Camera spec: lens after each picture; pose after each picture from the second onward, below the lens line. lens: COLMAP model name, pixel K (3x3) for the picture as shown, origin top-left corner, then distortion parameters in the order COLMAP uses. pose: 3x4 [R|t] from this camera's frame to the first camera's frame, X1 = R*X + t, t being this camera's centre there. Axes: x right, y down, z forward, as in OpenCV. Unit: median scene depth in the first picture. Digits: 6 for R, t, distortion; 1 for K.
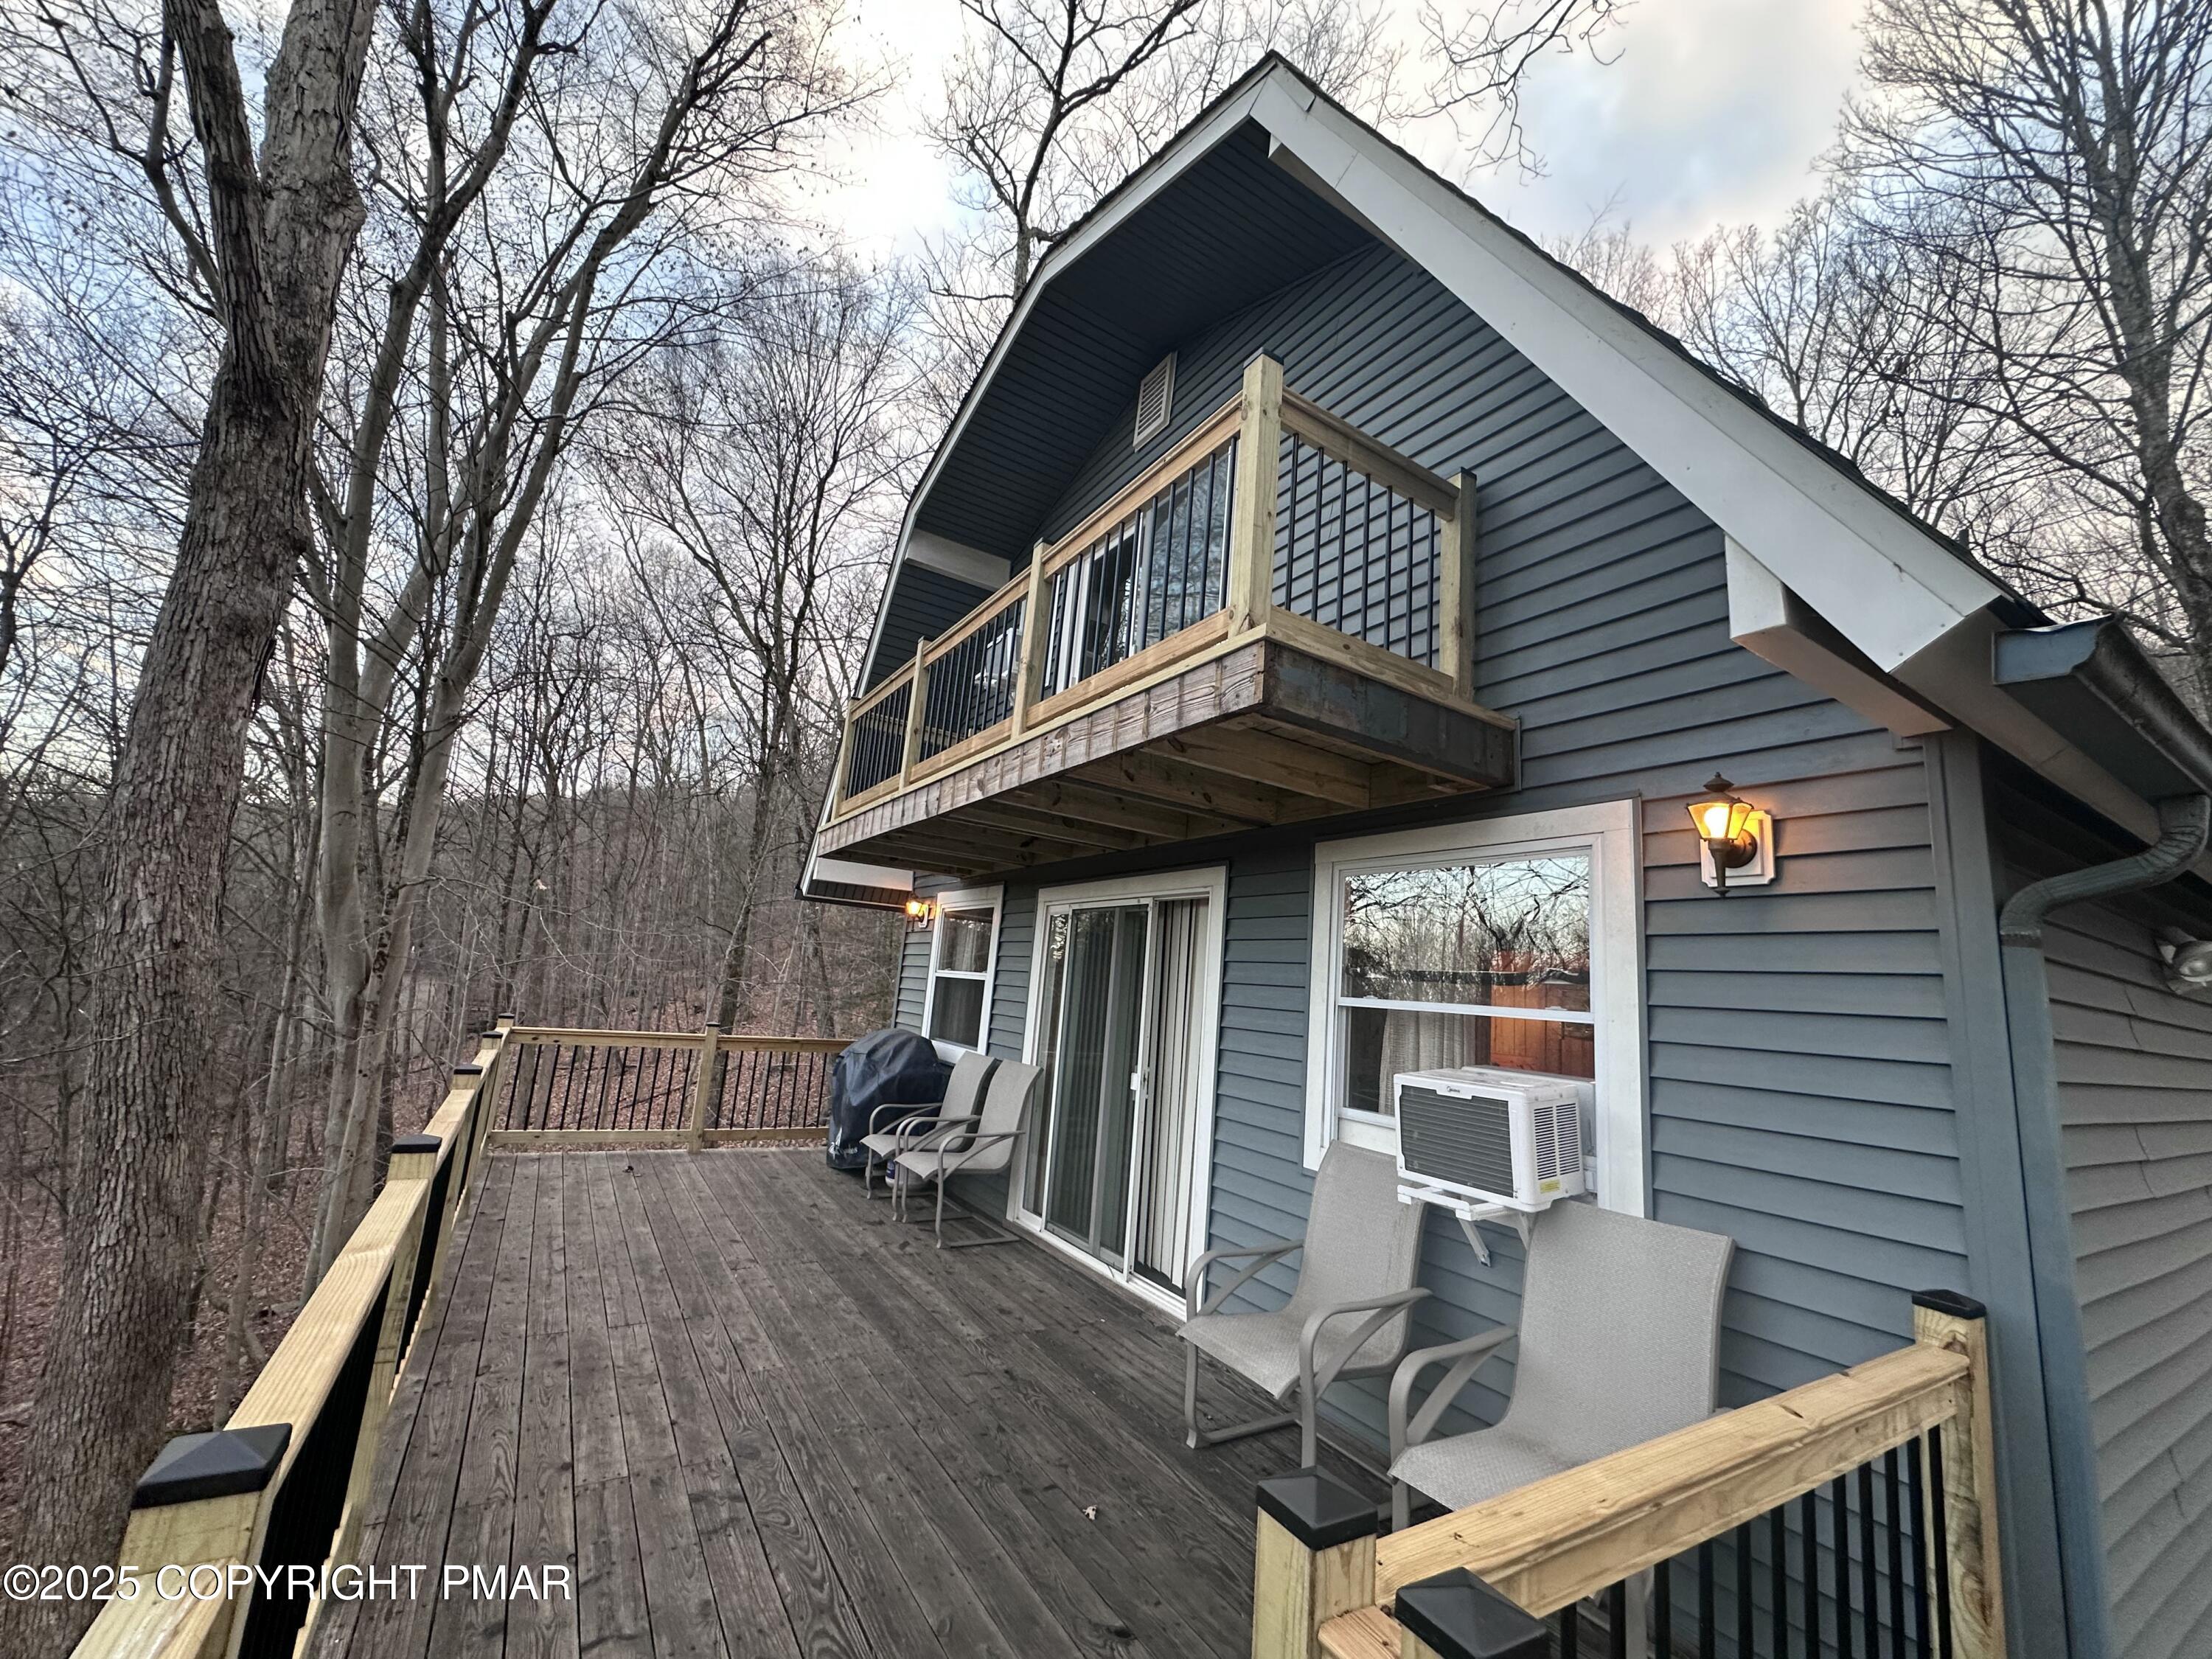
lens RADIAL K [[881.5, 0, 1108.0], [0, 881.5, 822.5], [0, 0, 1]] dist [-0.007631, 0.001586]
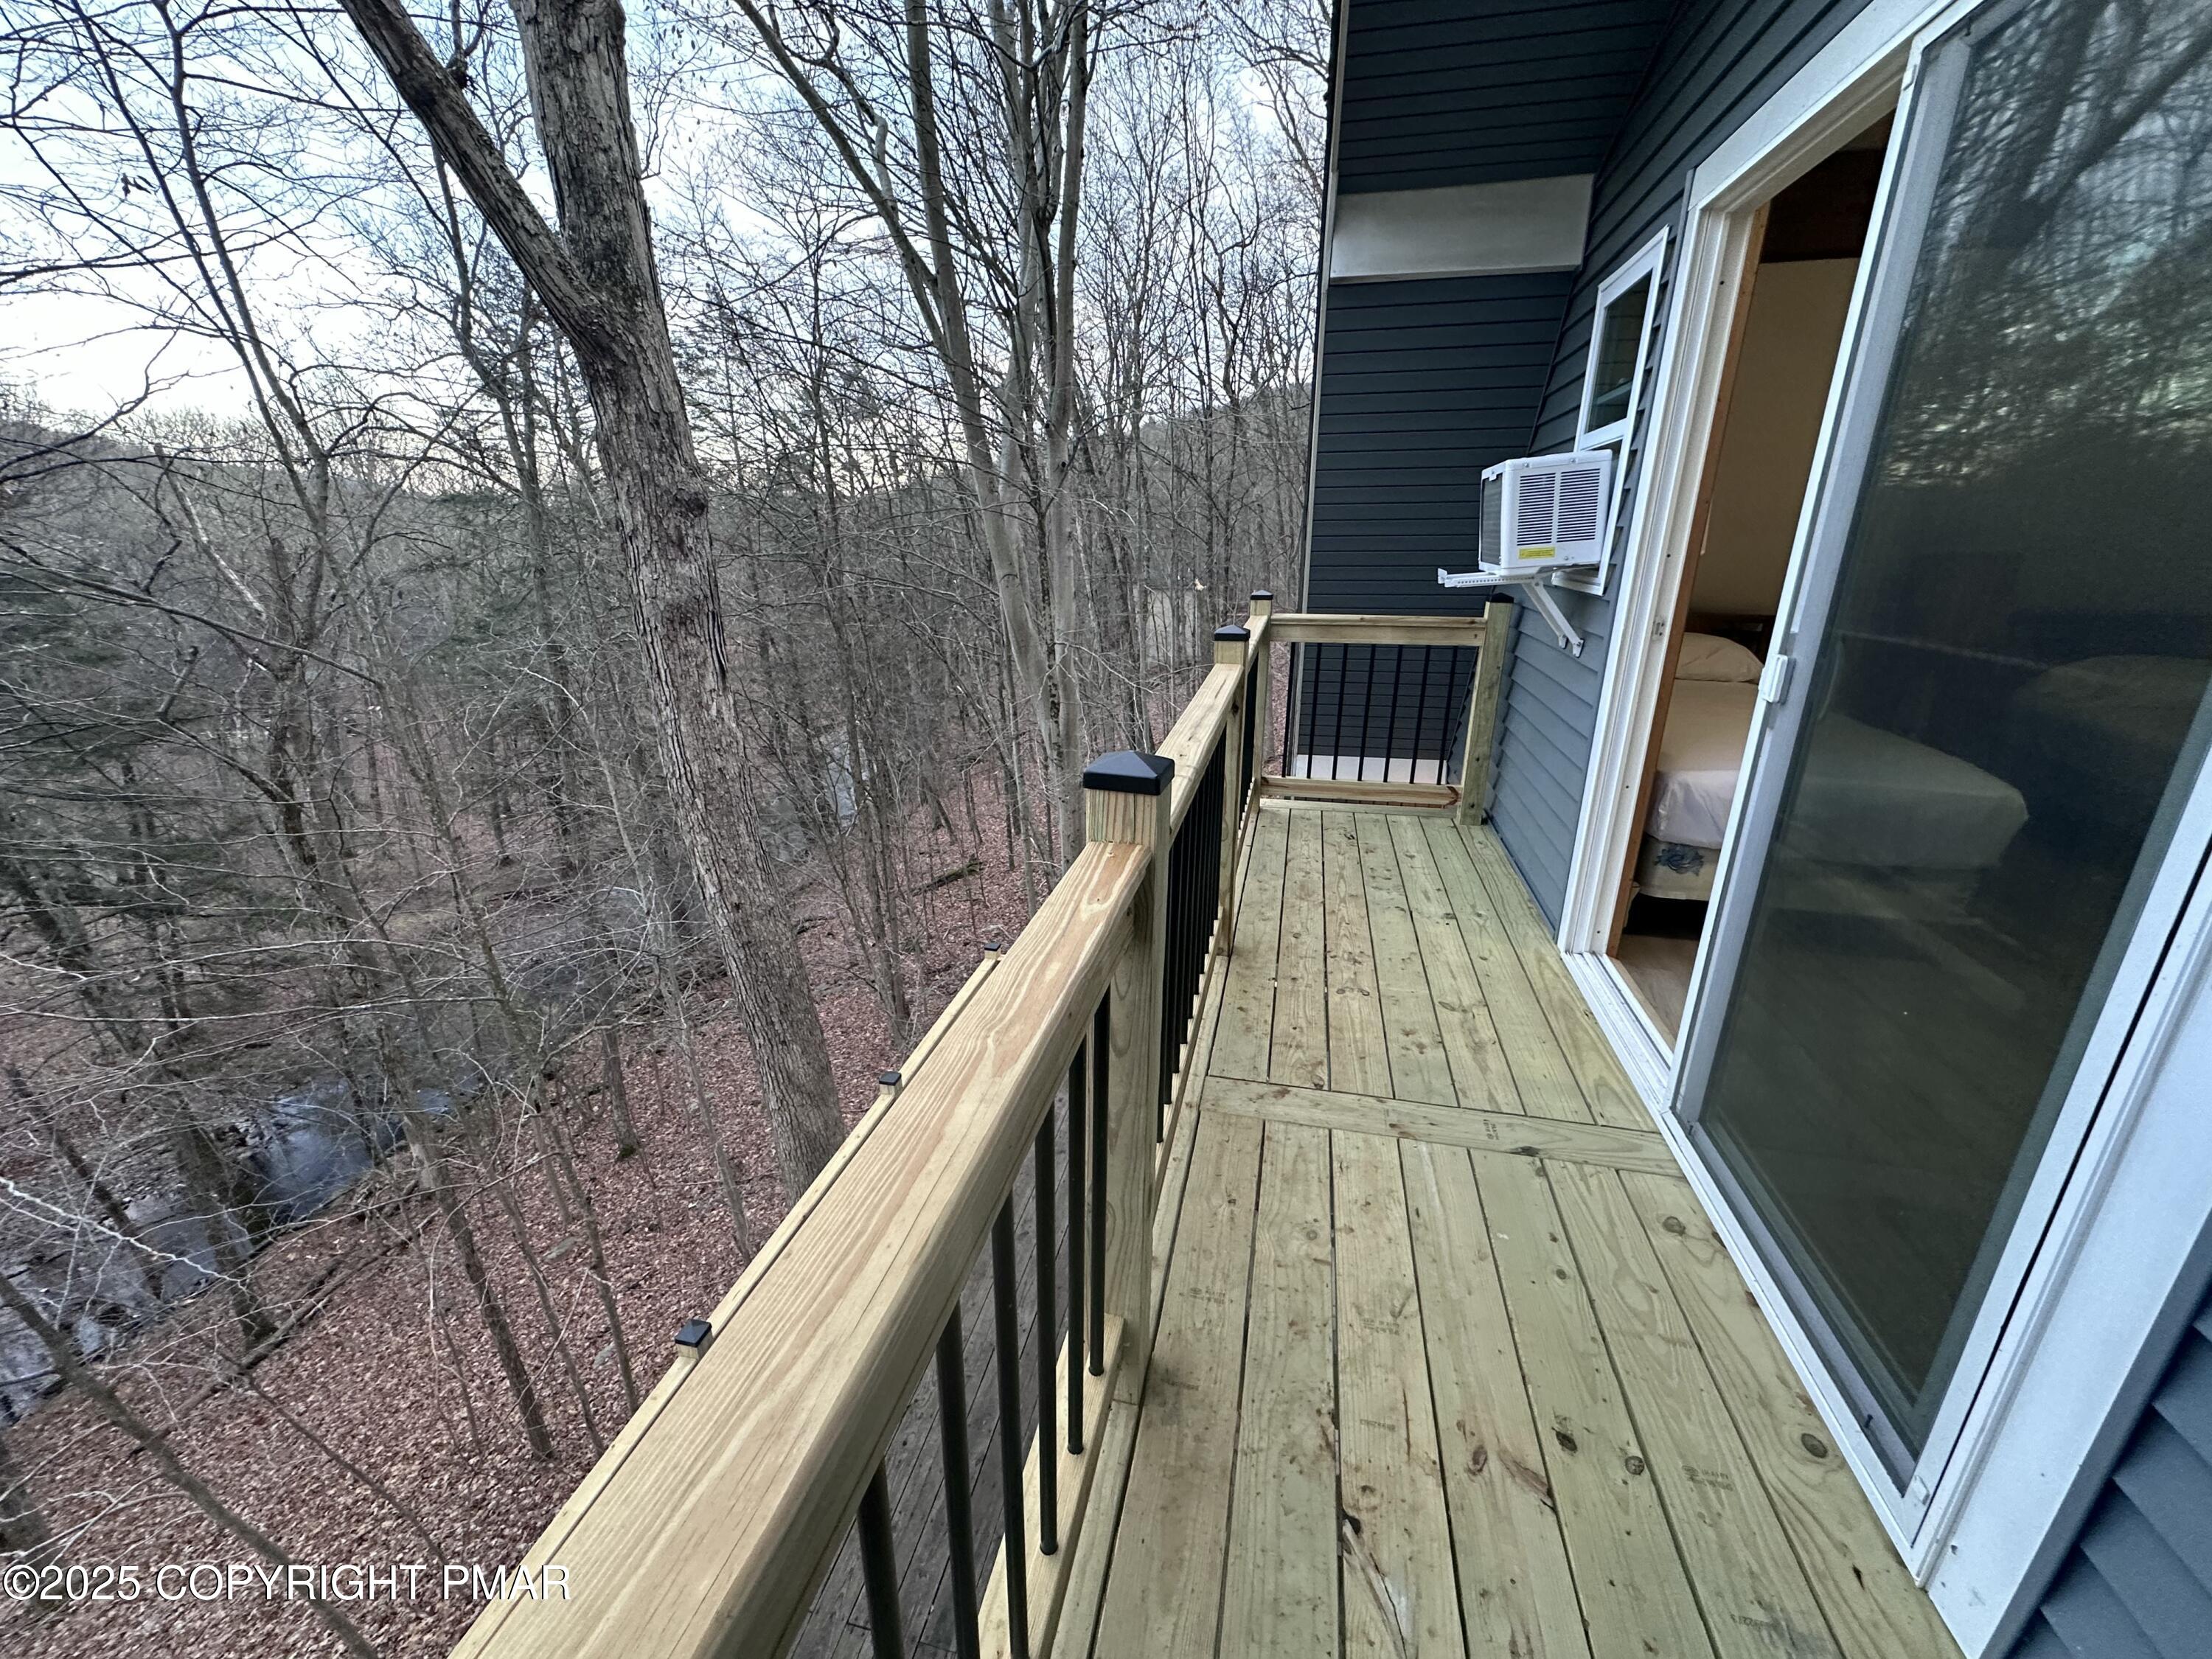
lens RADIAL K [[881.5, 0, 1109.7], [0, 881.5, 828.6], [0, 0, 1]] dist [-0.007631, 0.001586]
pose [[0.708506, 0.151200, -0.689317, 0.110331], [0.184645, 0.903033, 0.387864, -0.417179], [0.681121, -0.402083, 0.611886, 0.865293]]
